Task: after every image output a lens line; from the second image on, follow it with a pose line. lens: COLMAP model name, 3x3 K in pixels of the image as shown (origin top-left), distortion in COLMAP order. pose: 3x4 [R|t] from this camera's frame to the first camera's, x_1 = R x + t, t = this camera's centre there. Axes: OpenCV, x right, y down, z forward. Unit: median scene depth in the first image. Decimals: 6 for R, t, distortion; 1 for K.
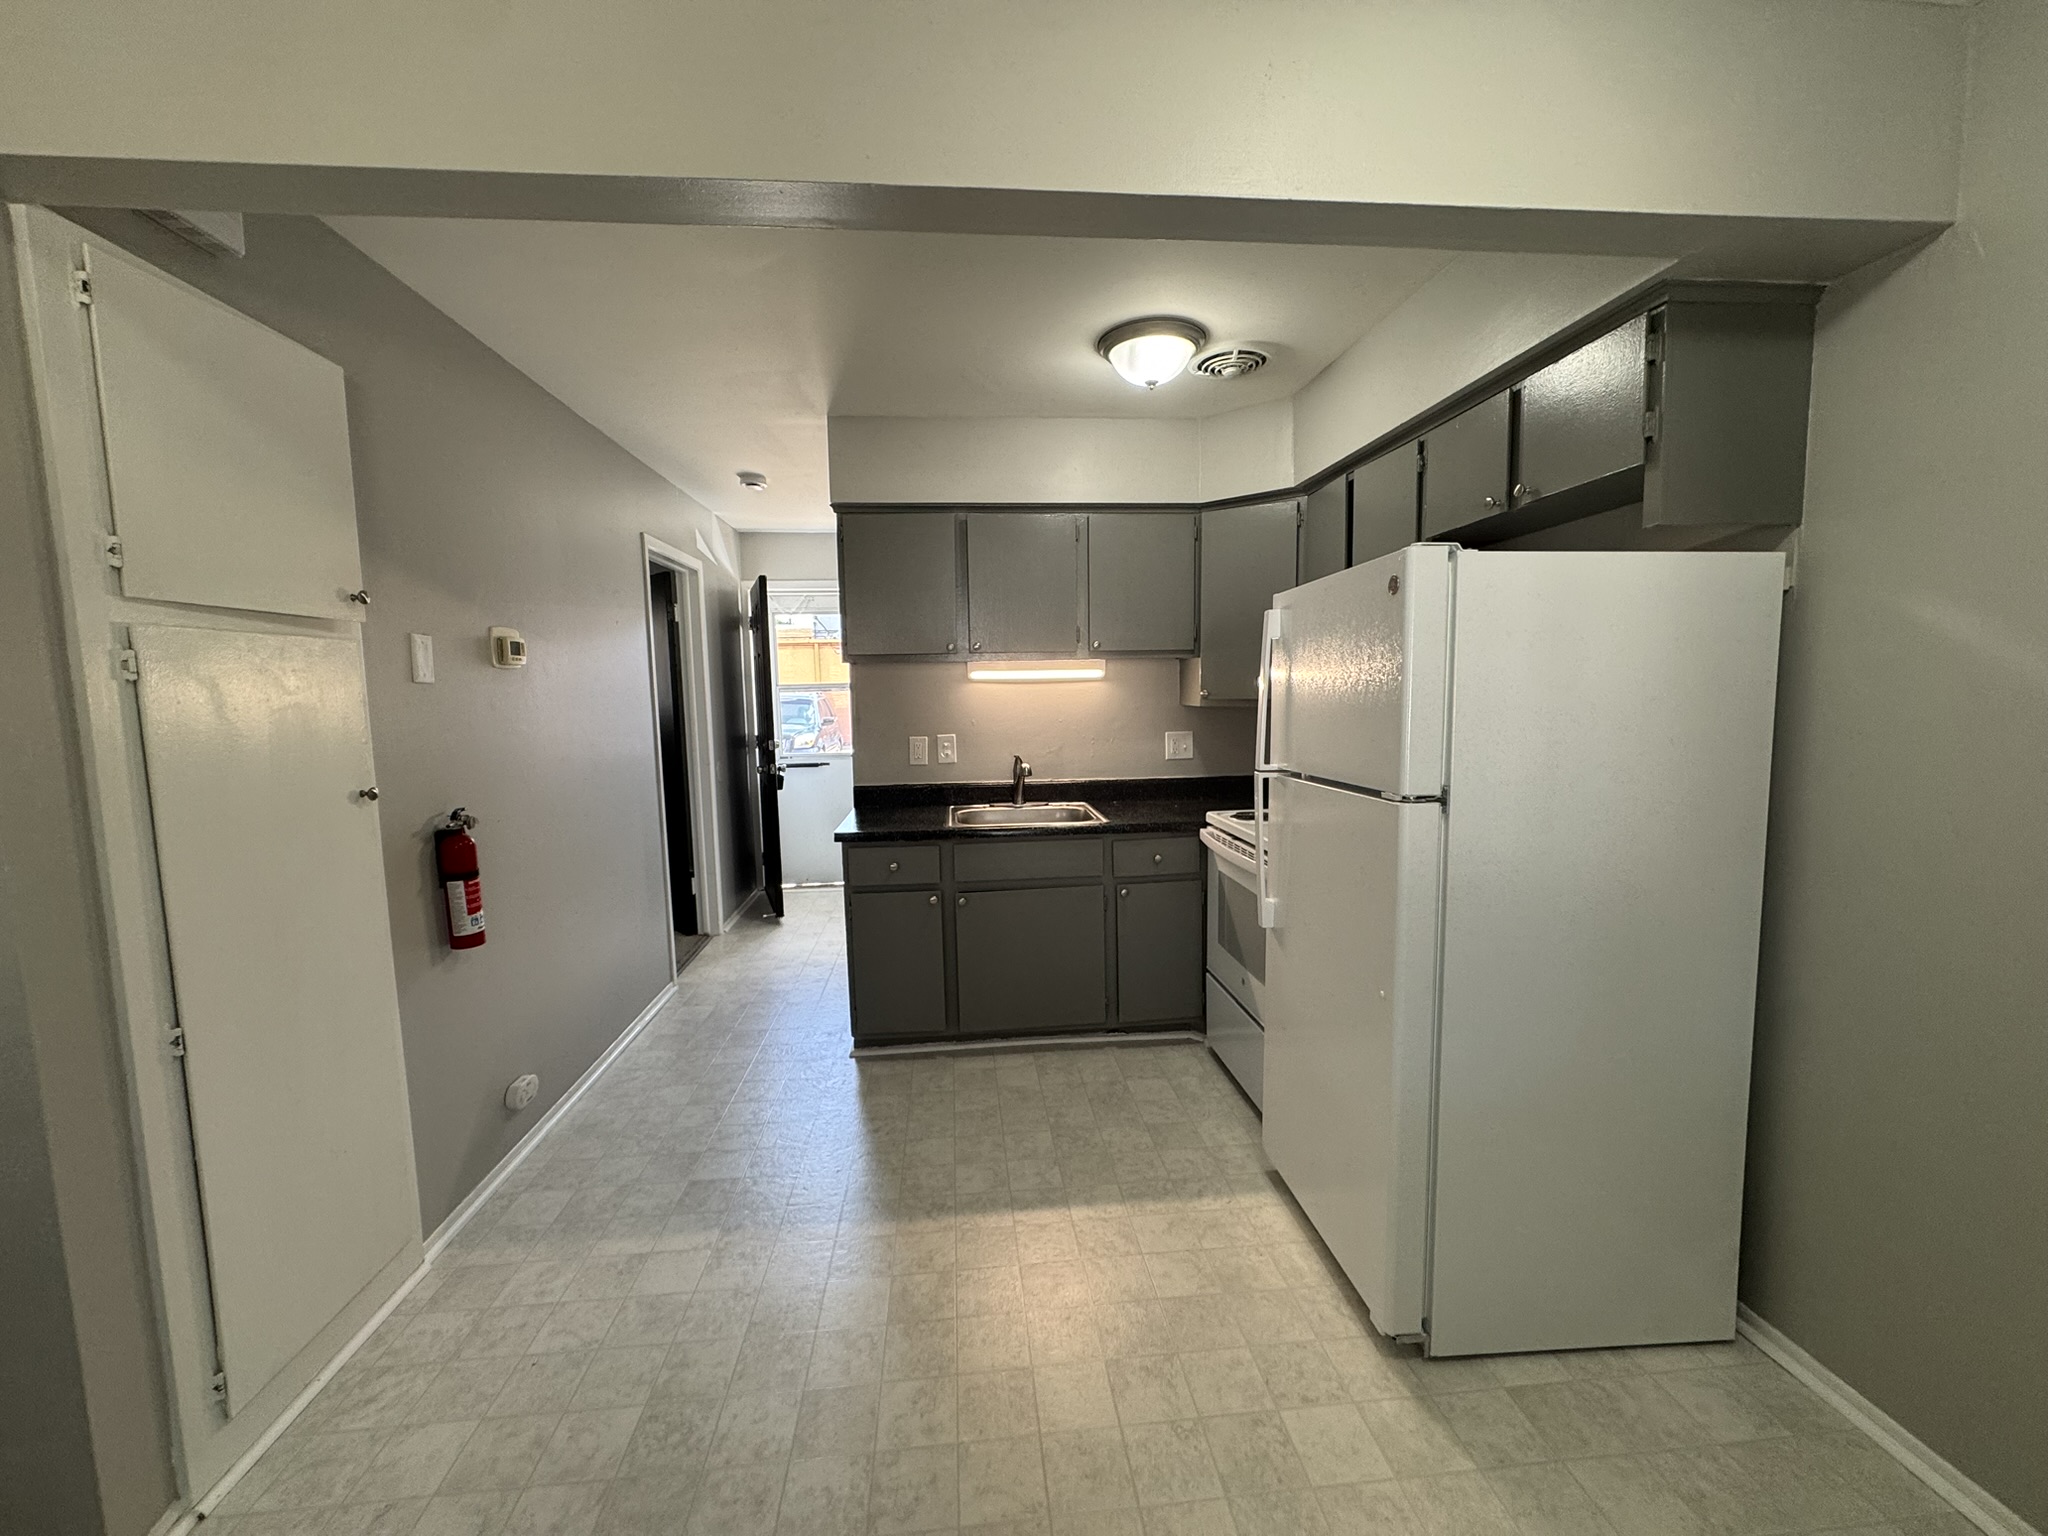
lens RADIAL K [[813.1, 0, 1024.0], [0, 813.1, 768.0], [0, 0, 1]] dist [-0.000404, 0.000213]
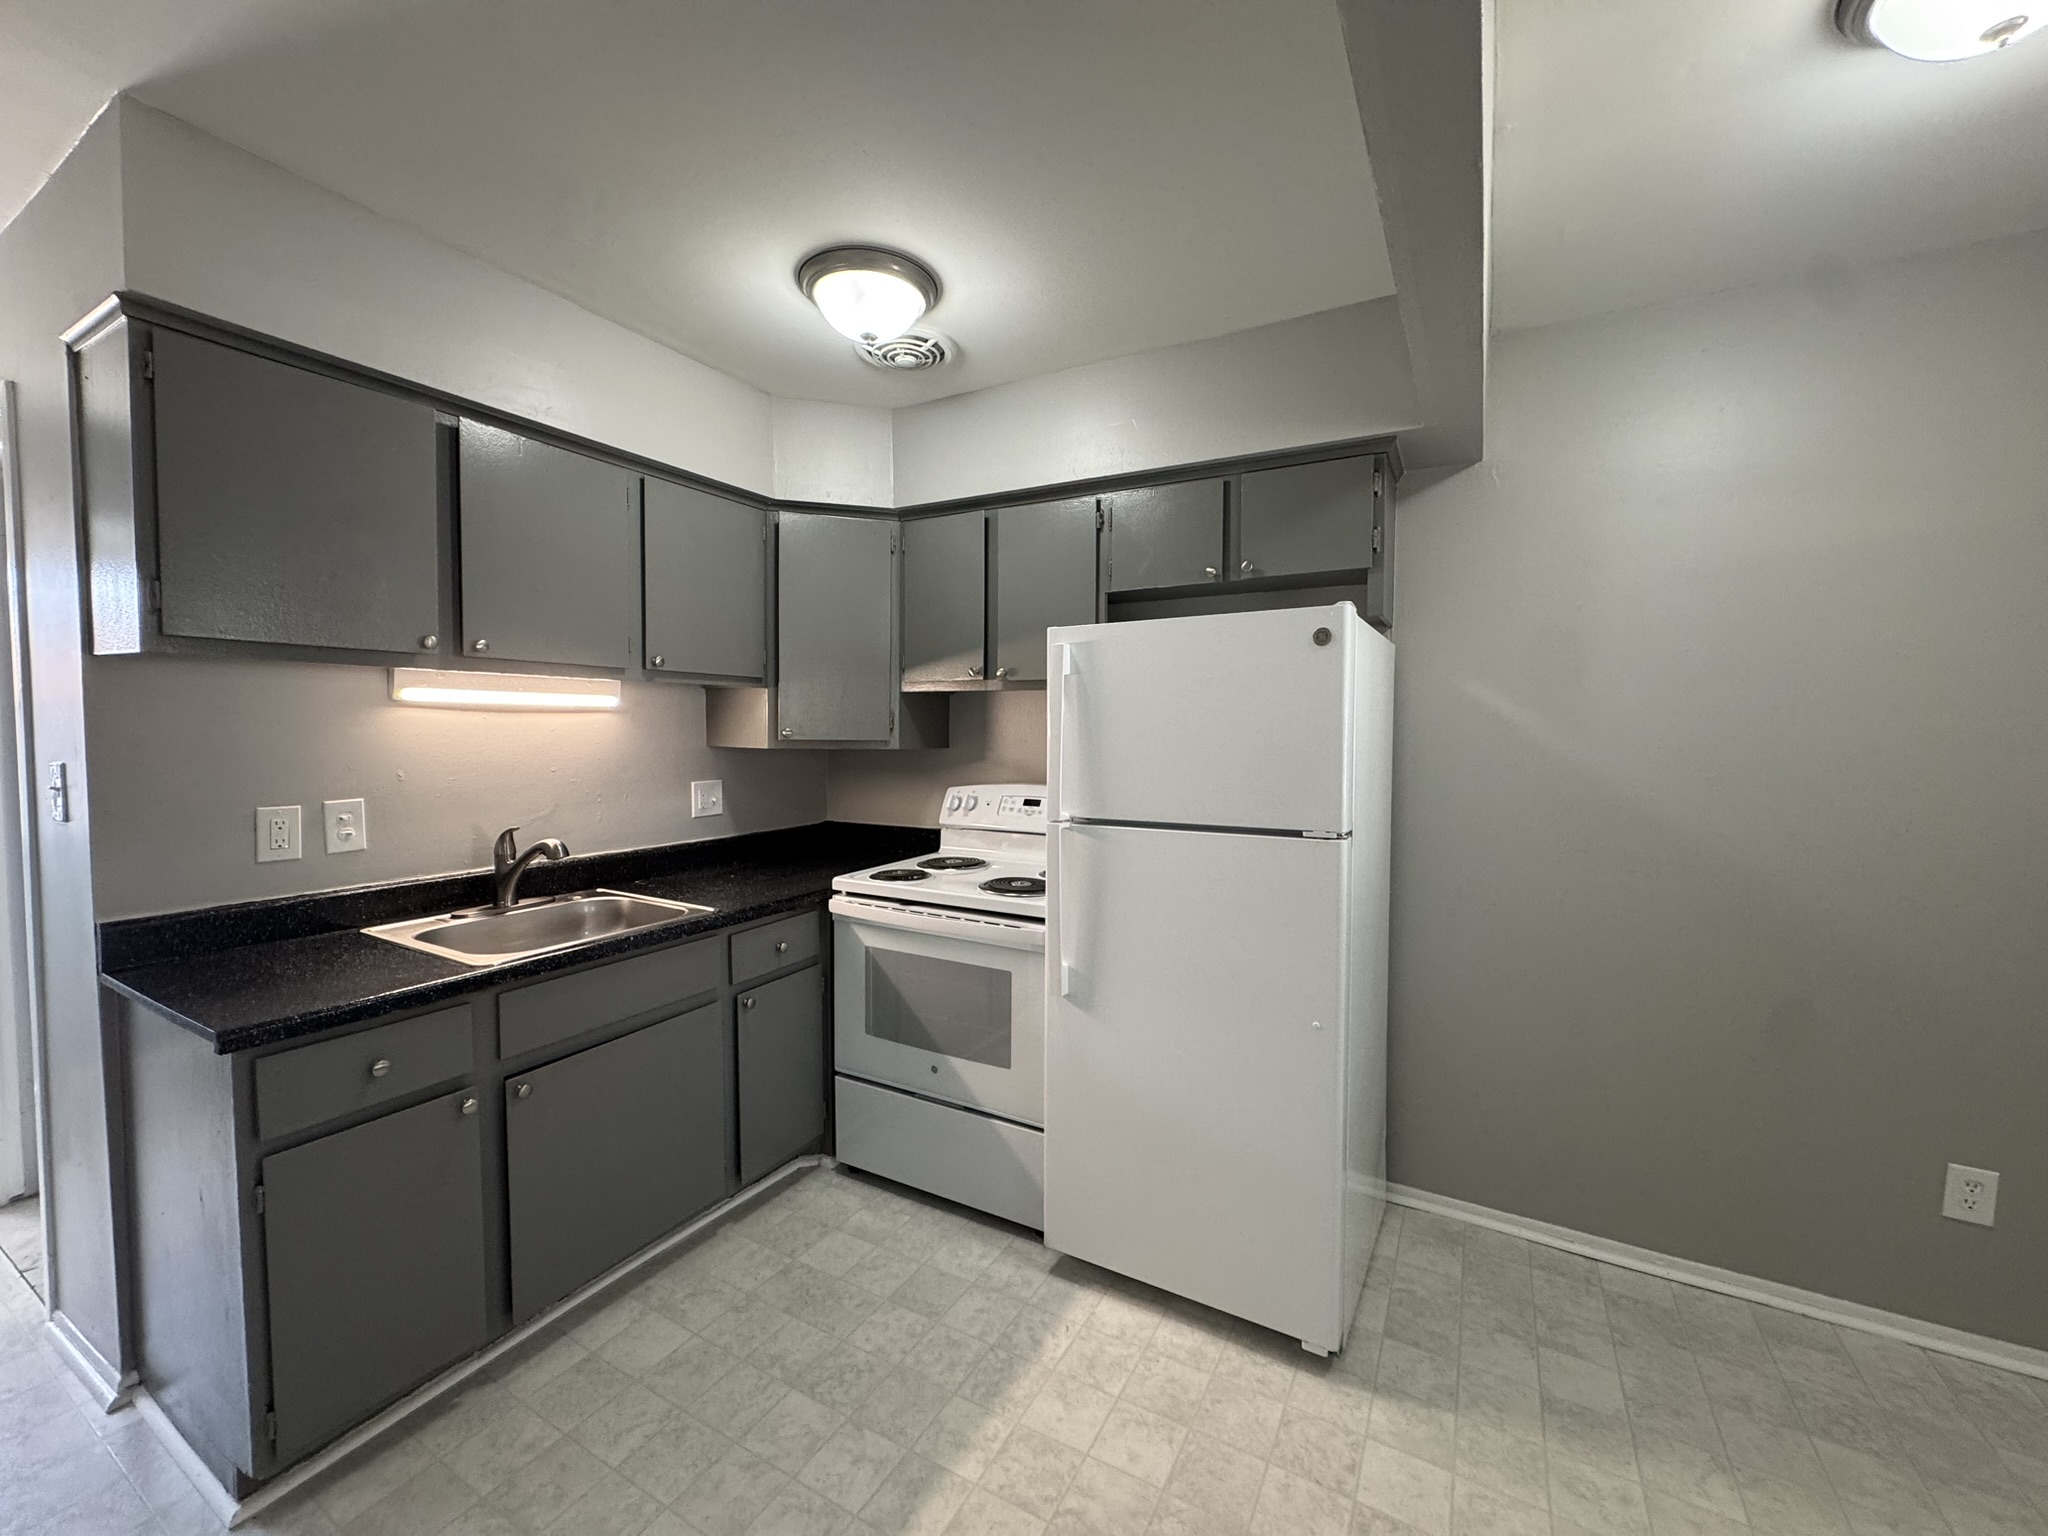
lens RADIAL K [[813.1, 0, 1024.0], [0, 813.1, 768.0], [0, 0, 1]] dist [-0.000404, 0.000213]
pose [[0.569250, -0.019515, 0.821933, -0.335071], [0.060468, 0.998004, -0.018184, -0.029354], [-0.819938, 0.060052, 0.569294, 0.372764]]
